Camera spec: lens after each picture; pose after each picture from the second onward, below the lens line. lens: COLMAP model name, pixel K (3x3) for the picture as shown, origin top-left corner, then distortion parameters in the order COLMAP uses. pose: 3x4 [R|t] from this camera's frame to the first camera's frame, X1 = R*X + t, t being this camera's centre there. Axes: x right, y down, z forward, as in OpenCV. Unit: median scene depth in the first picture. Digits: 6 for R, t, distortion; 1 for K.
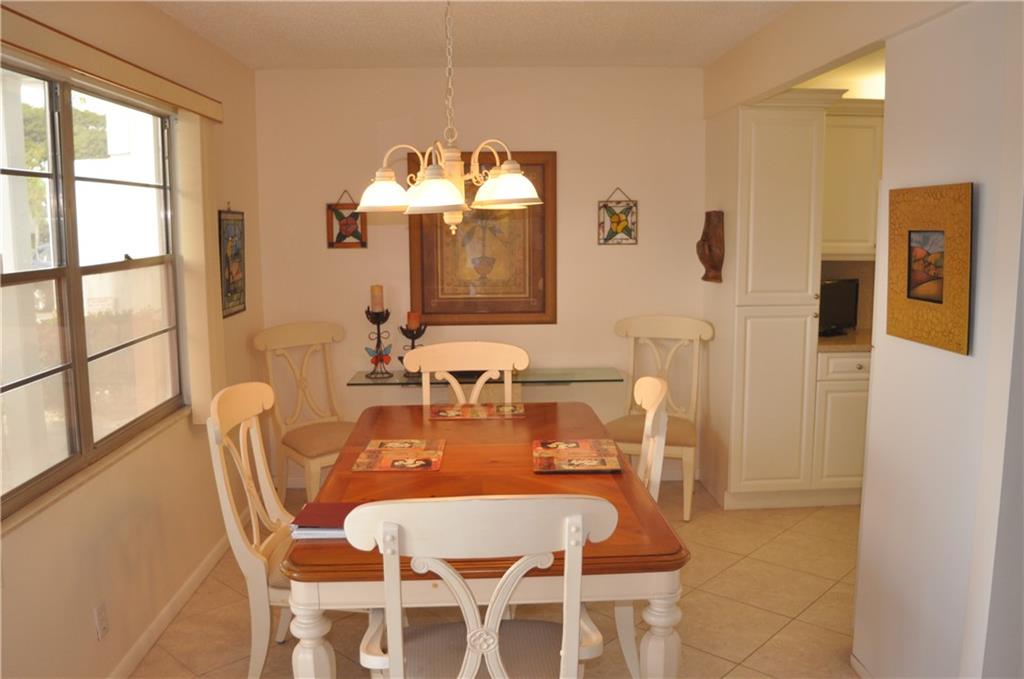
lens RADIAL K [[843.6, 0, 511.3], [0, 843.6, 336.2], [0, 0, 1]] dist [-0.136423, 0.083521]
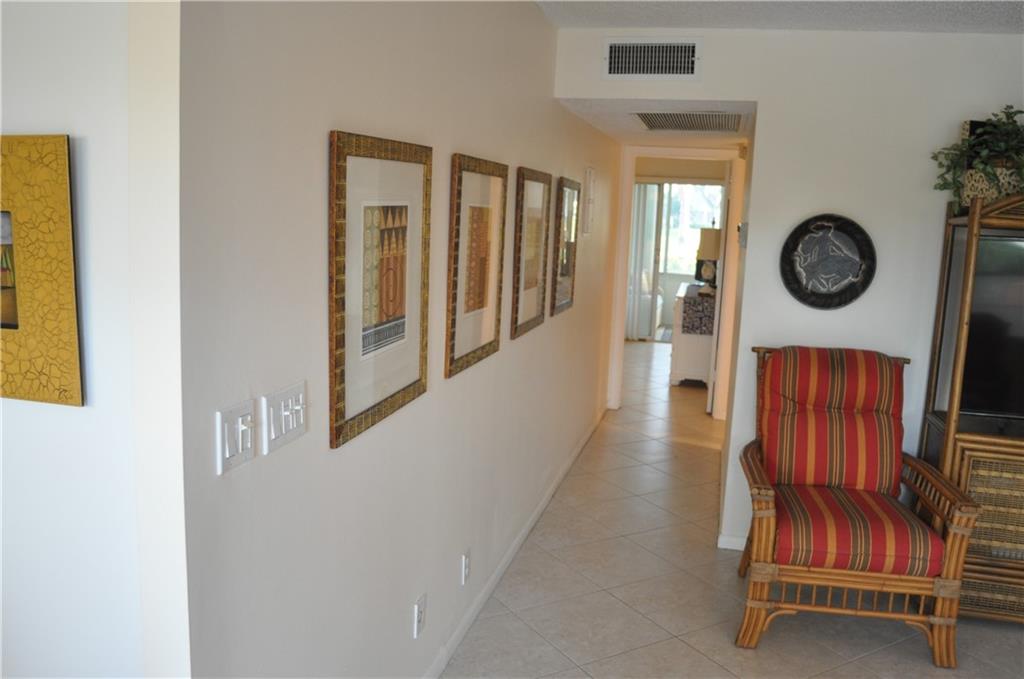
lens RADIAL K [[843.6, 0, 511.3], [0, 843.6, 336.2], [0, 0, 1]] dist [-0.136423, 0.083521]
pose [[0.278590, -0.123502, 0.952436, 0.024108], [0.086439, 0.990897, 0.103206, -0.035979], [-0.956512, 0.053576, 0.286729, 0.255170]]
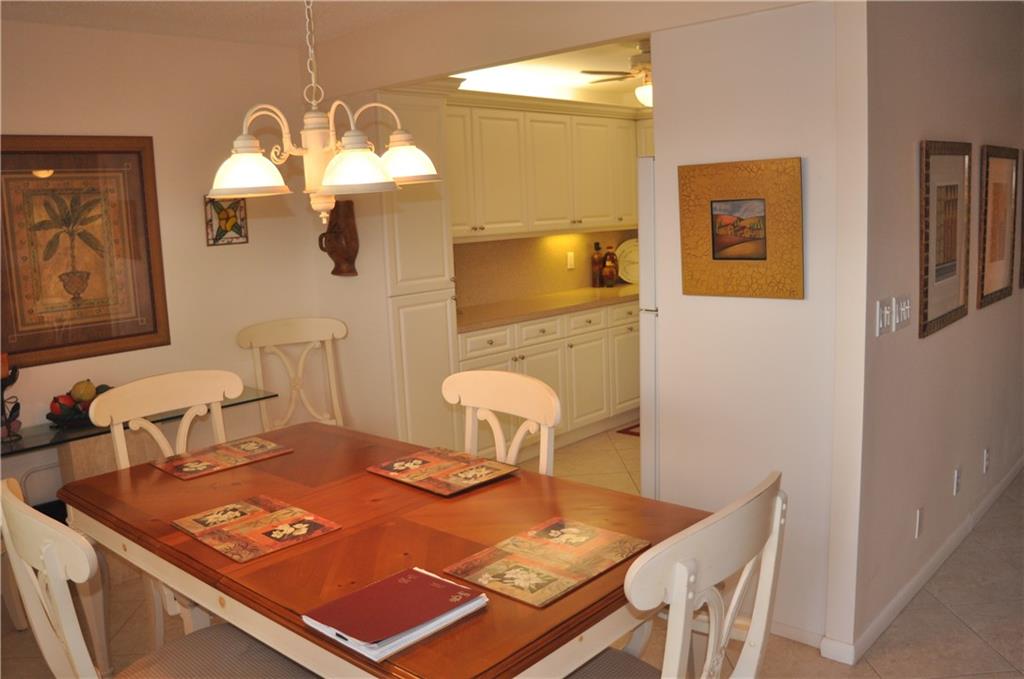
lens RADIAL K [[843.6, 0, 511.3], [0, 843.6, 336.2], [0, 0, 1]] dist [-0.136423, 0.083521]
pose [[0.708836, -0.130937, 0.693114, -0.324010], [0.133813, 0.989738, 0.050124, -0.022138], [-0.692565, 0.057217, 0.719083, 0.215642]]
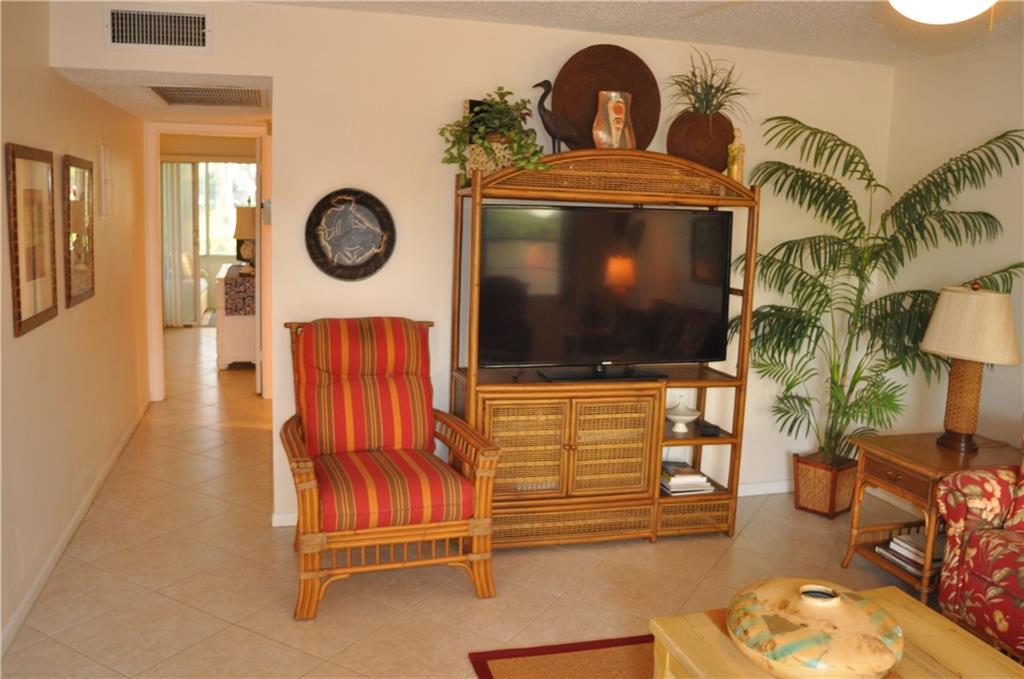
lens RADIAL K [[843.6, 0, 511.3], [0, 843.6, 336.2], [0, 0, 1]] dist [-0.136423, 0.083521]
pose [[-0.238103, -0.149422, 0.959677, 0.025419], [0.100276, 0.979032, 0.177314, -0.030625], [-0.966049, 0.138451, -0.218128, 0.226965]]
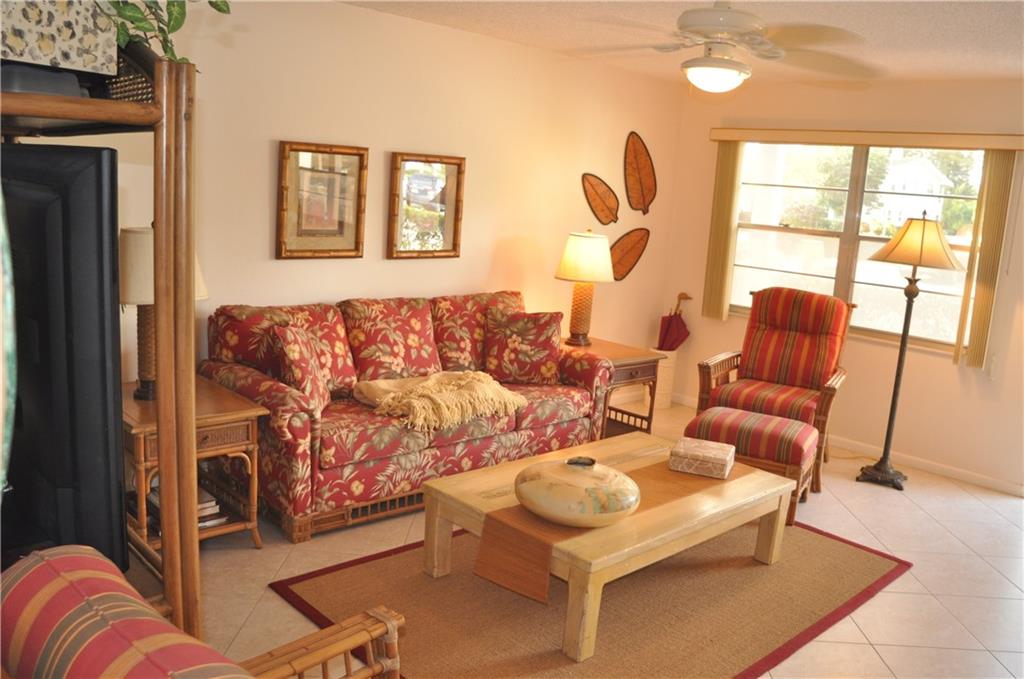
lens RADIAL K [[843.6, 0, 511.3], [0, 843.6, 336.2], [0, 0, 1]] dist [-0.136423, 0.083521]
pose [[-0.745365, 0.068174, -0.663162, 0.997507], [-0.159218, 0.947766, 0.276386, -0.058024], [0.647364, 0.311596, -0.695577, 0.387594]]
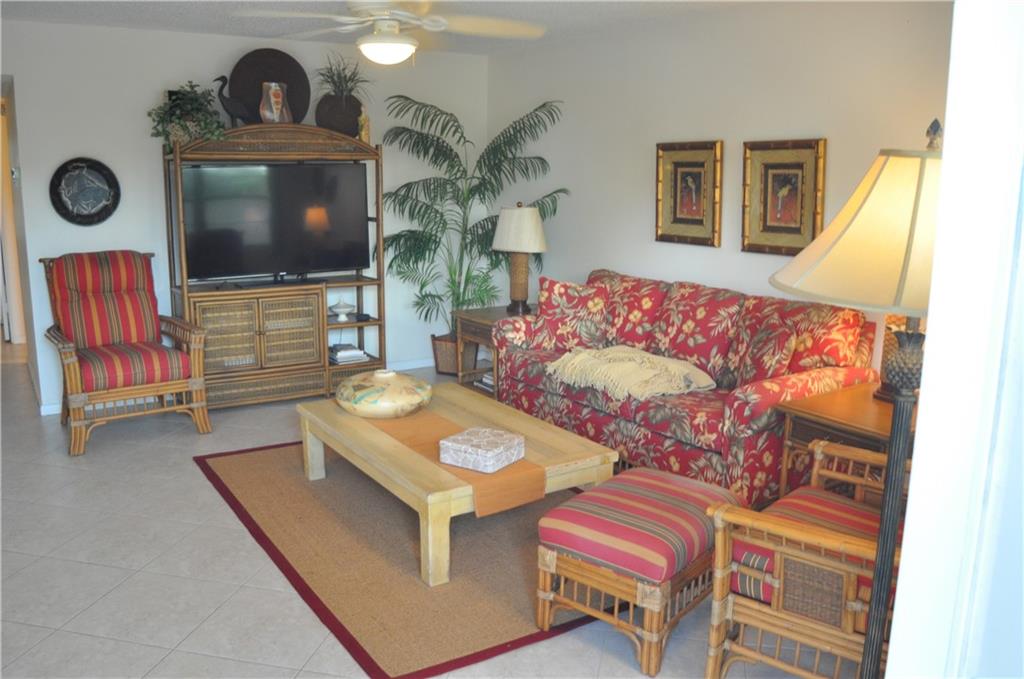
lens RADIAL K [[843.6, 0, 511.3], [0, 843.6, 336.2], [0, 0, 1]] dist [-0.136423, 0.083521]
pose [[-0.517368, -0.159502, 0.840767, -0.425027], [0.112920, 0.961162, 0.251828, -0.021661], [-0.848280, 0.225227, -0.479264, 0.274177]]
